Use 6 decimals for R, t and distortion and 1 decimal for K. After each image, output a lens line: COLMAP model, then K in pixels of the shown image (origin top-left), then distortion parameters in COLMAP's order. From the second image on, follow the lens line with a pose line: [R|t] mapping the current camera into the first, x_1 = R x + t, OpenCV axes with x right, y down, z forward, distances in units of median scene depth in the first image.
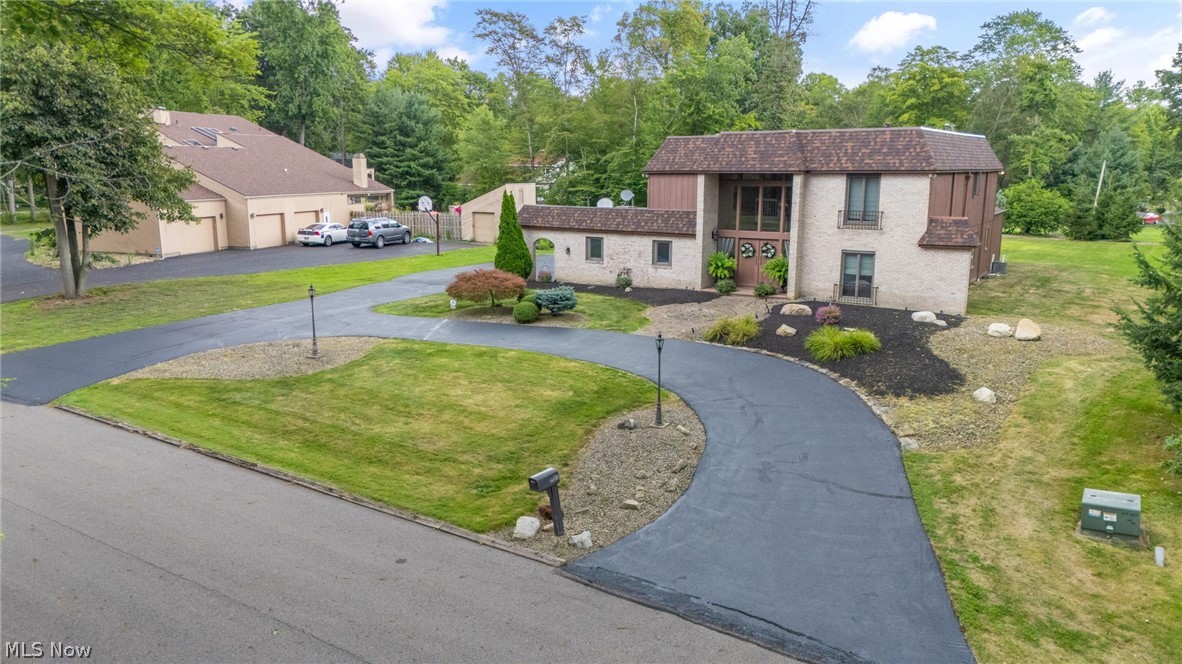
lens RADIAL K [[868.1, 0, 591.0], [0, 868.1, 332.0], [0, 0, 1]] dist [0.087880, -0.103694]
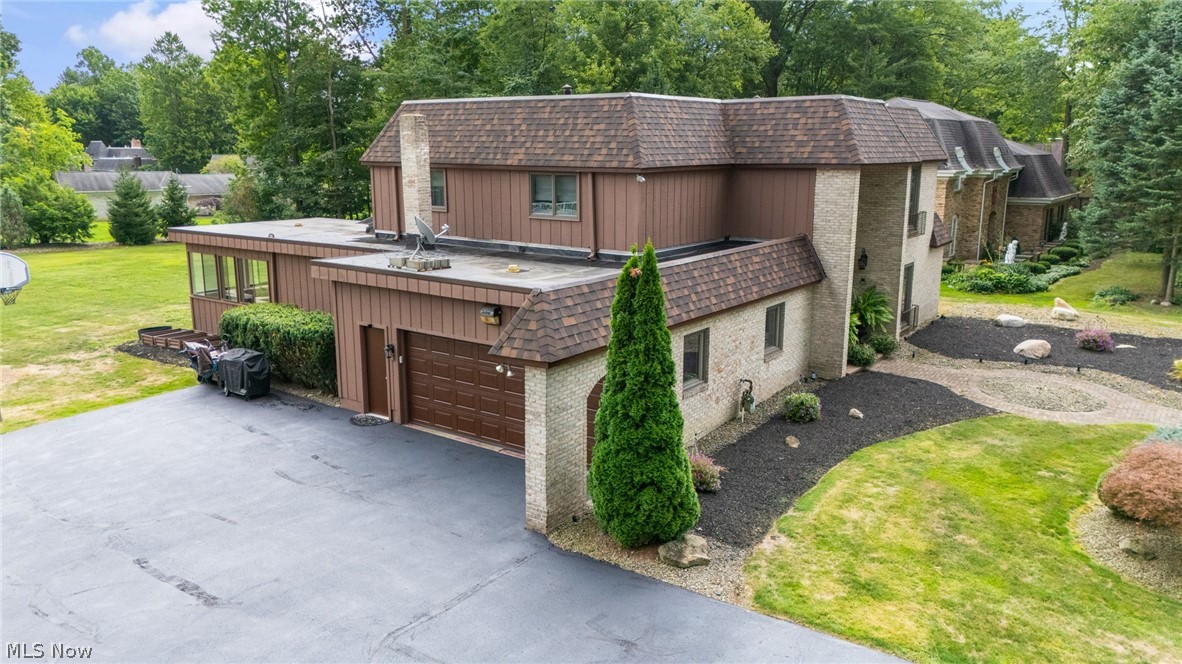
lens RADIAL K [[868.1, 0, 591.0], [0, 868.1, 332.0], [0, 0, 1]] dist [0.087880, -0.103694]
pose [[0.041077, -0.206782, 0.977524, -0.441509], [0.185566, 0.962908, 0.195892, -0.221013], [-0.981773, 0.173349, 0.077925, 1.131927]]
